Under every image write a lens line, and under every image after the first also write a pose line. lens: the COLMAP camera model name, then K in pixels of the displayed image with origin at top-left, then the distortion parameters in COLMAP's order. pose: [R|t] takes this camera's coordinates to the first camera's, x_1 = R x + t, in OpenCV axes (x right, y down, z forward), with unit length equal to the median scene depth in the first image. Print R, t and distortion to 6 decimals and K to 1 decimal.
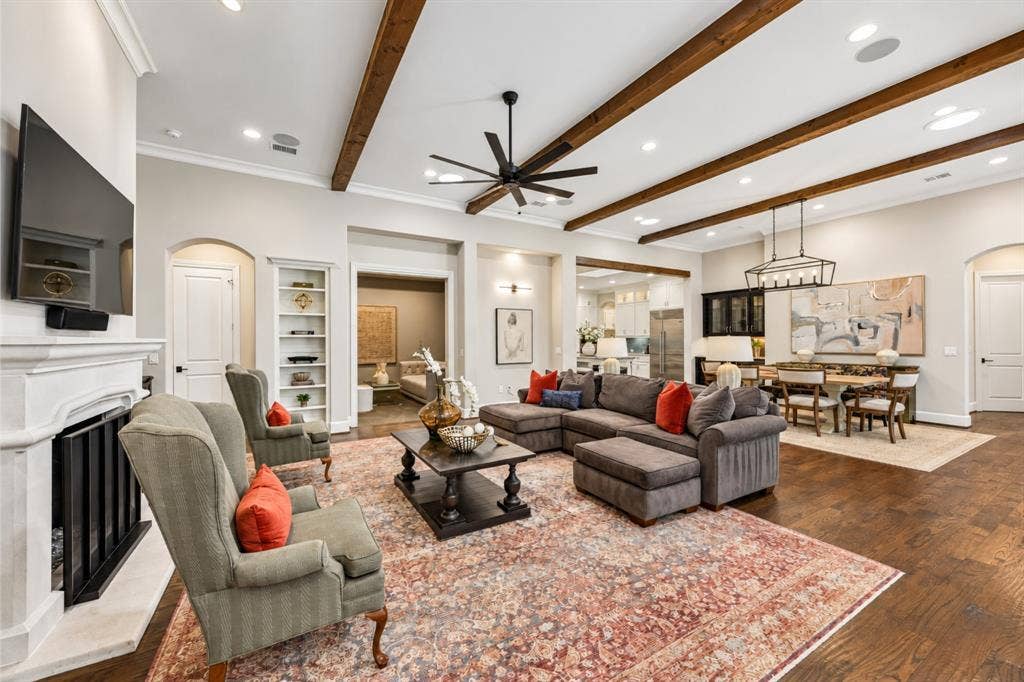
lens RADIAL K [[392.0, 0, 512.7], [0, 392.0, 335.3], [0, 0, 1]] dist [-0.000359, -0.000035]
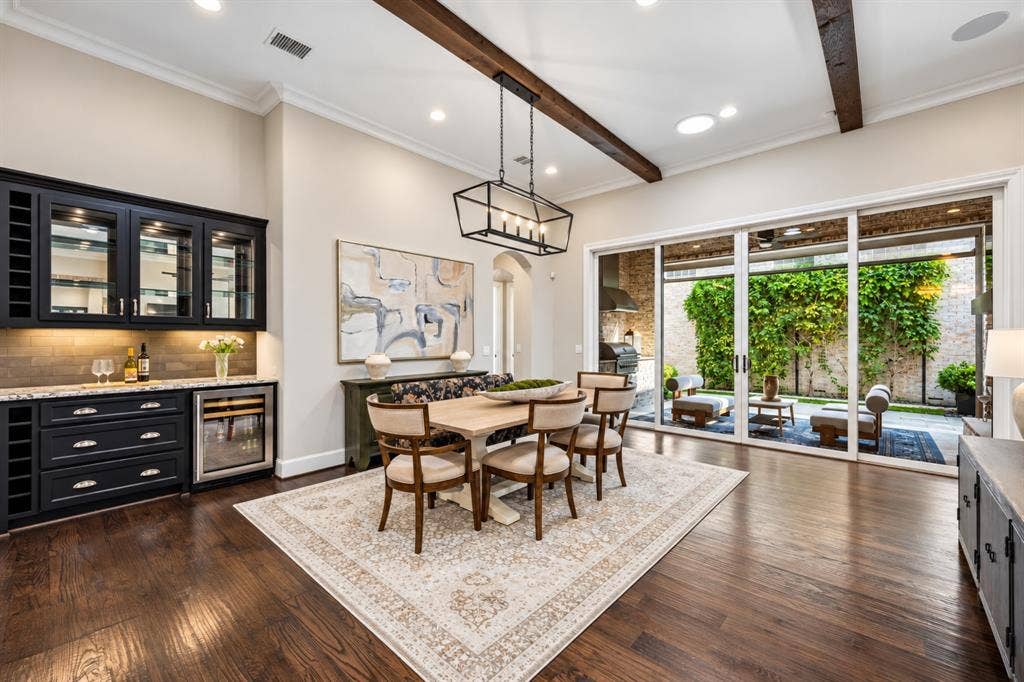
lens RADIAL K [[418.6, 0, 517.5], [0, 418.6, 340.5], [0, 0, 1]] dist [-0.001905, -0.000030]
pose [[-0.317175, 0.018311, 0.948190, 0.120651], [0.009291, 0.999826, -0.016200, 0.028984], [-0.948321, 0.003671, -0.317290, 1.076475]]
